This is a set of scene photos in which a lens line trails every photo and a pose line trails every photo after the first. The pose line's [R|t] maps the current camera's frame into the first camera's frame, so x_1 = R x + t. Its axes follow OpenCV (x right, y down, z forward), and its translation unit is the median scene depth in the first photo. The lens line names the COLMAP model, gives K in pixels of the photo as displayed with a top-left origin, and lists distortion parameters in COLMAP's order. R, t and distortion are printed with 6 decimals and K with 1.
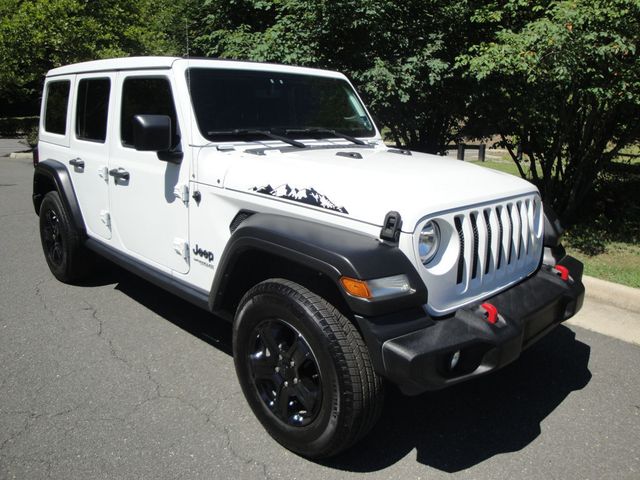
lens RADIAL K [[517.2, 0, 317.9], [0, 517.2, 237.2], [0, 0, 1]] dist [-0.173115, 0.179761]
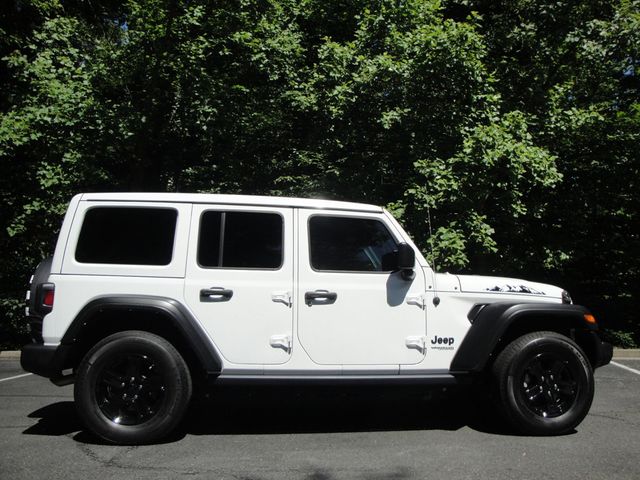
lens RADIAL K [[519.0, 0, 320.0], [0, 519.0, 240.0], [0, 0, 1]] dist [-0.173258, 0.171643]
pose [[0.618997, 0.100154, 0.778981, -1.560319], [0.200252, 0.938929, -0.279844, 0.097708], [-0.759435, 0.329215, 0.561138, 0.376510]]
